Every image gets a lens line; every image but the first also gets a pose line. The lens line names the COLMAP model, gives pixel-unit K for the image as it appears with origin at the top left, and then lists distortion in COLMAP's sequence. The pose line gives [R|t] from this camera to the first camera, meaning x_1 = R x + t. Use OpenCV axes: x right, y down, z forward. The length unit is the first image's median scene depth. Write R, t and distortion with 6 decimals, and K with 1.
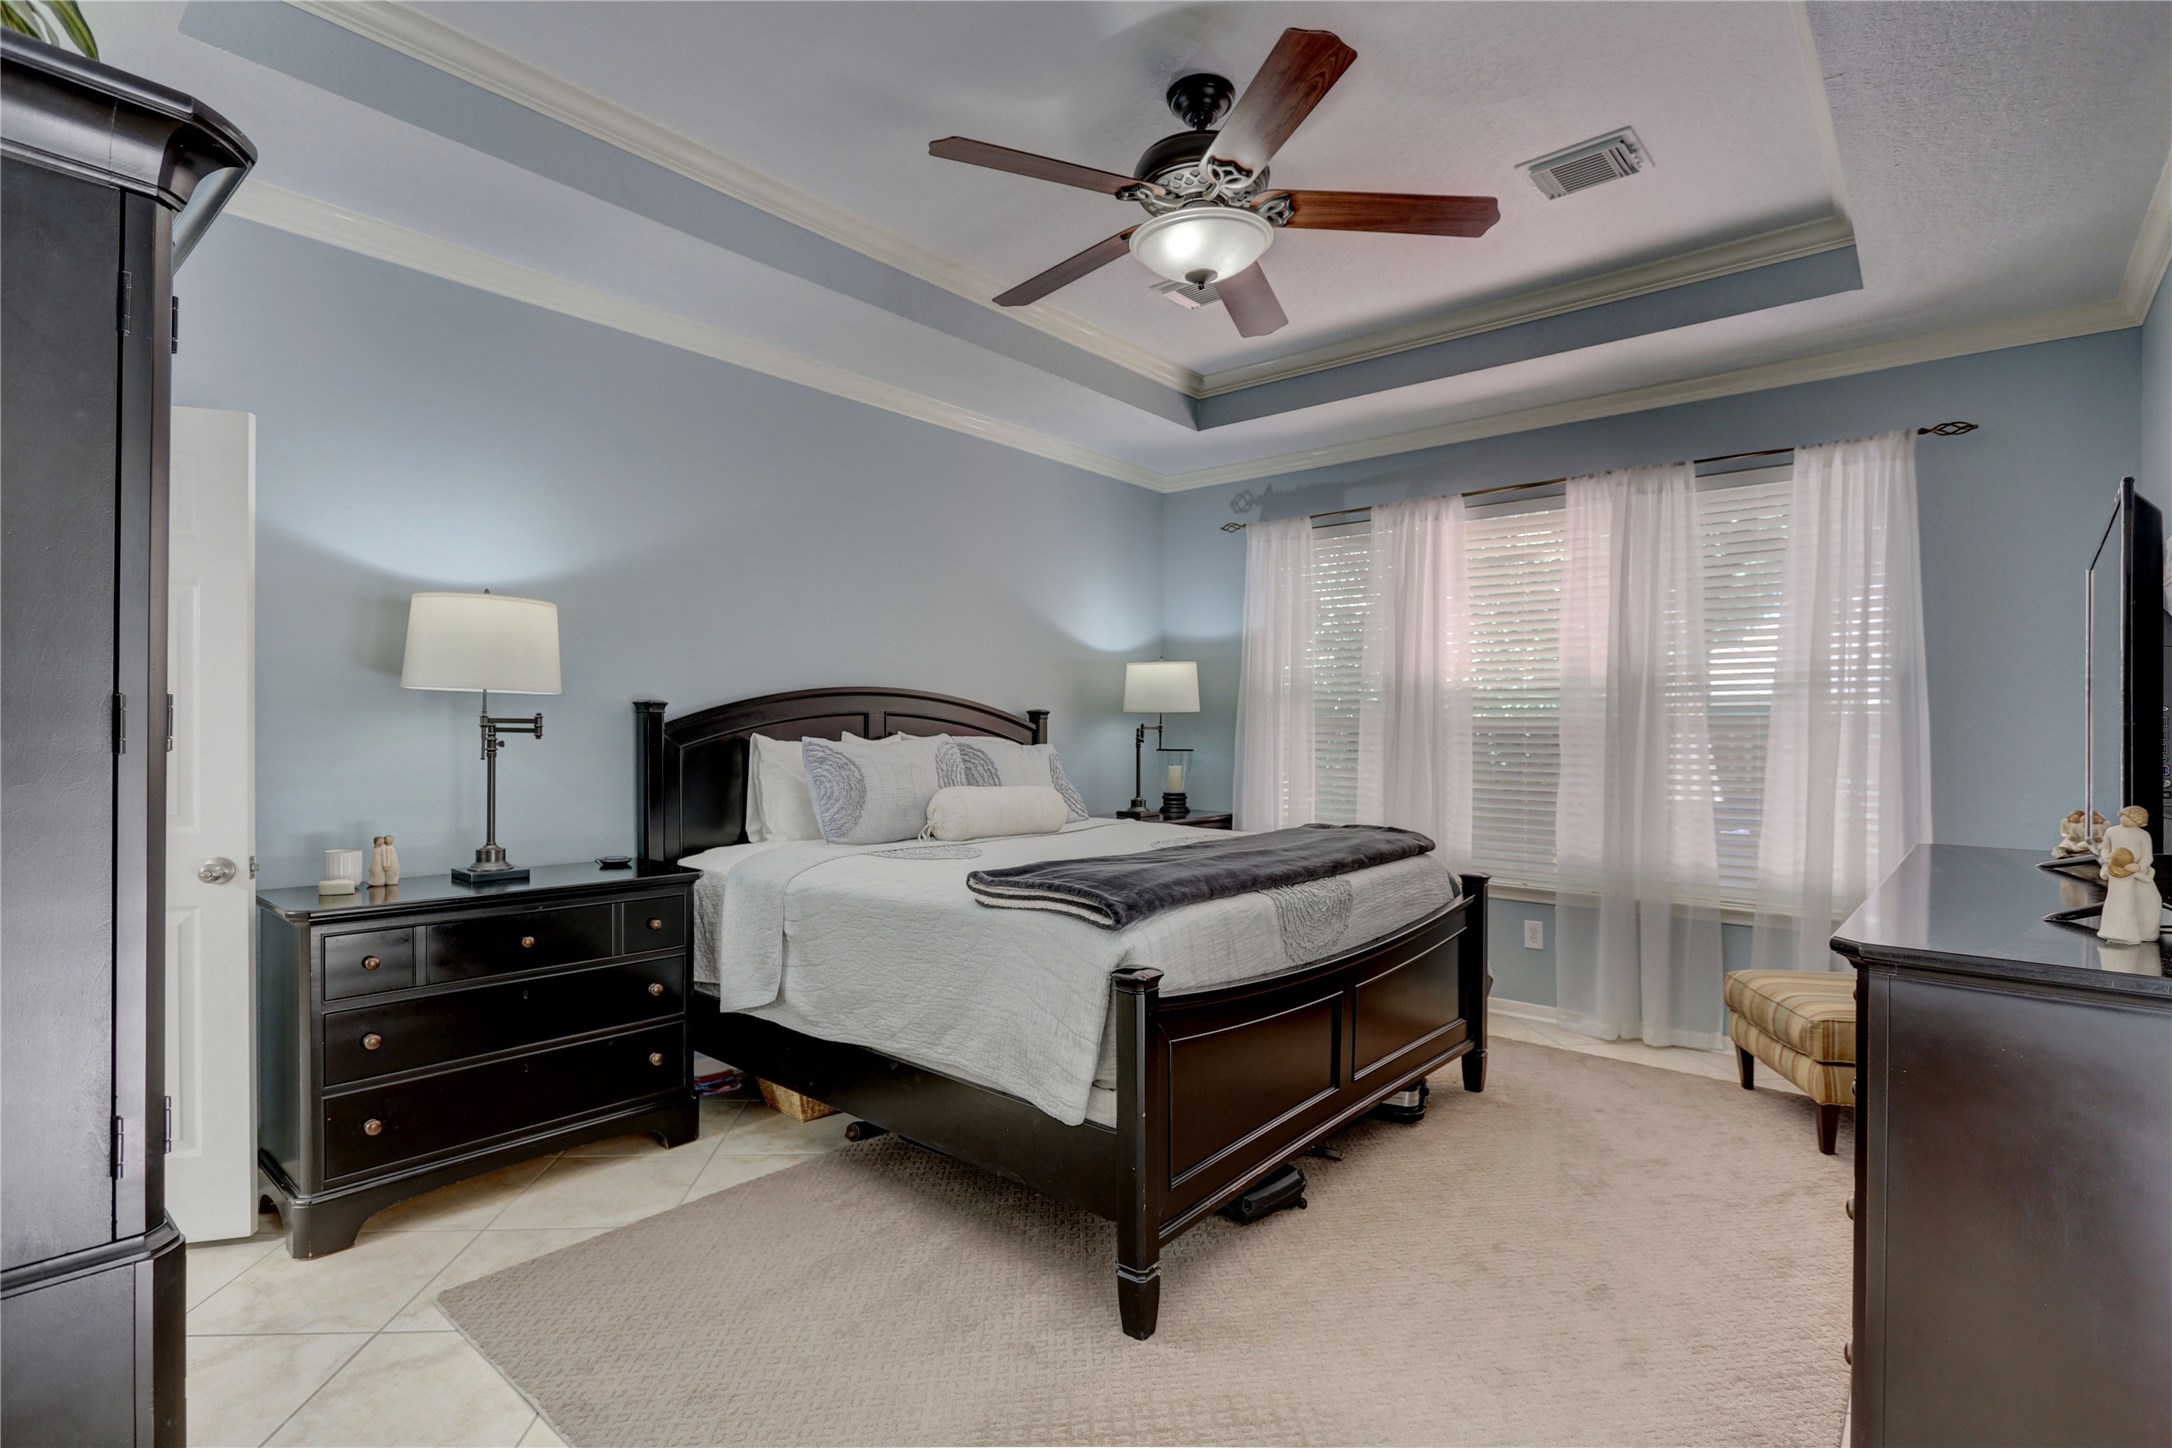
lens RADIAL K [[1052.6, 0, 1086.0], [0, 1052.6, 724.0], [0, 0, 1]] dist [-0.001190, -0.000009]
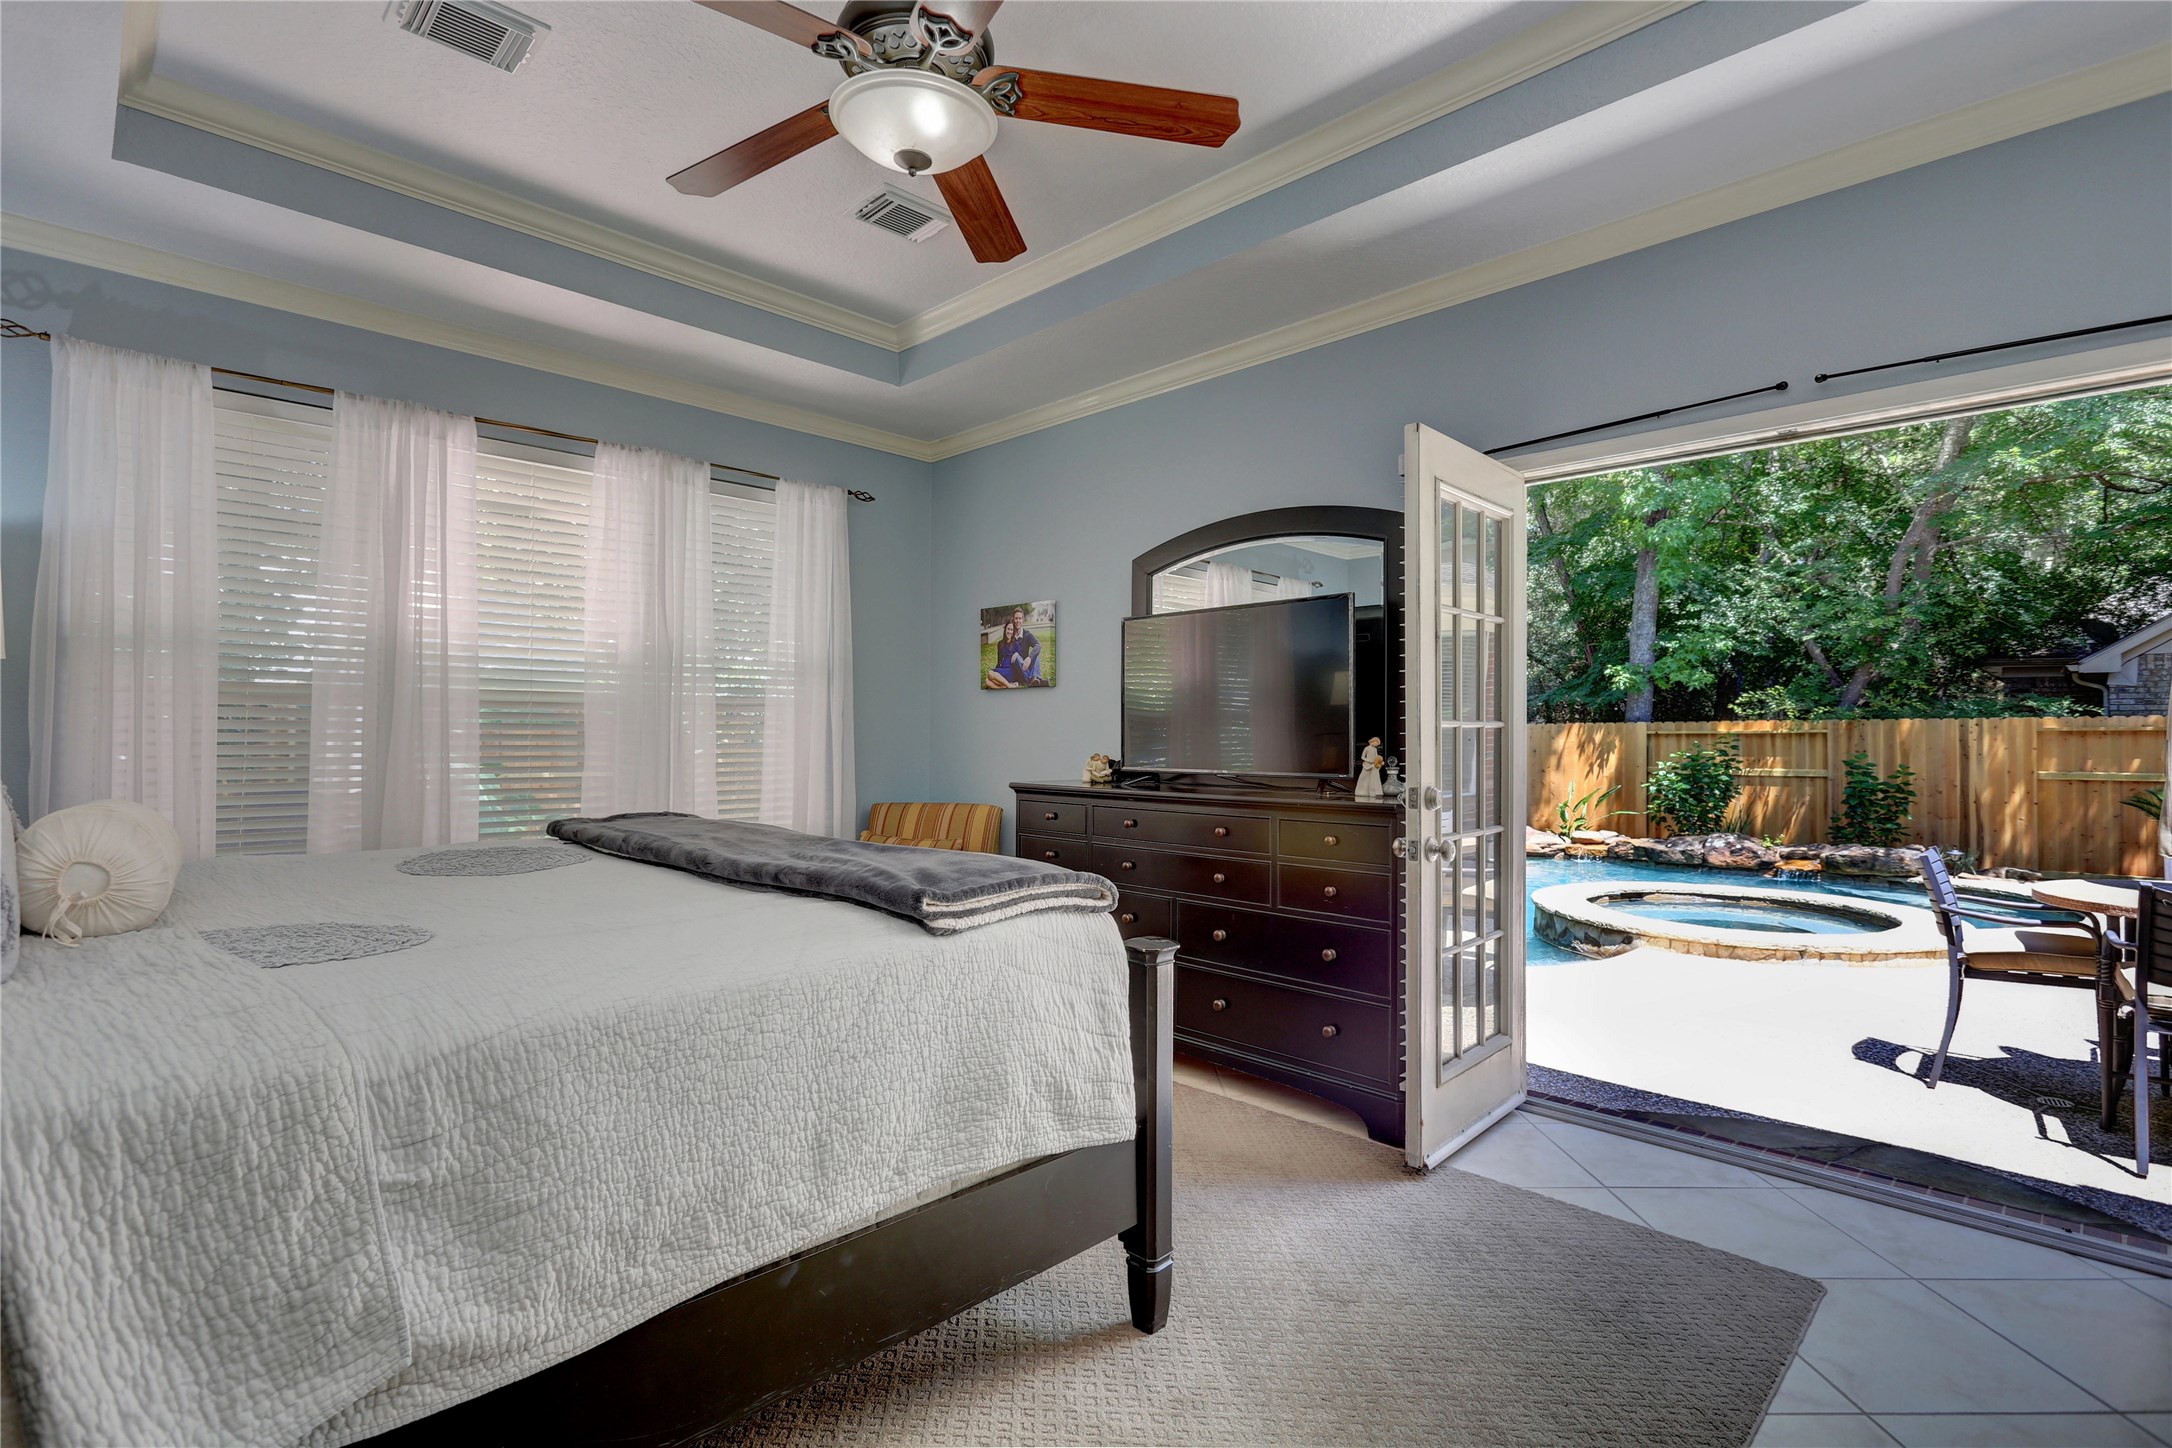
lens RADIAL K [[1052.6, 0, 1086.0], [0, 1052.6, 724.0], [0, 0, 1]] dist [-0.001190, -0.000009]
pose [[0.082446, 0.005470, 0.996580, -0.417584], [-0.011532, 0.999923, -0.004534, 0.018696], [-0.996529, -0.011119, 0.082503, 0.450276]]
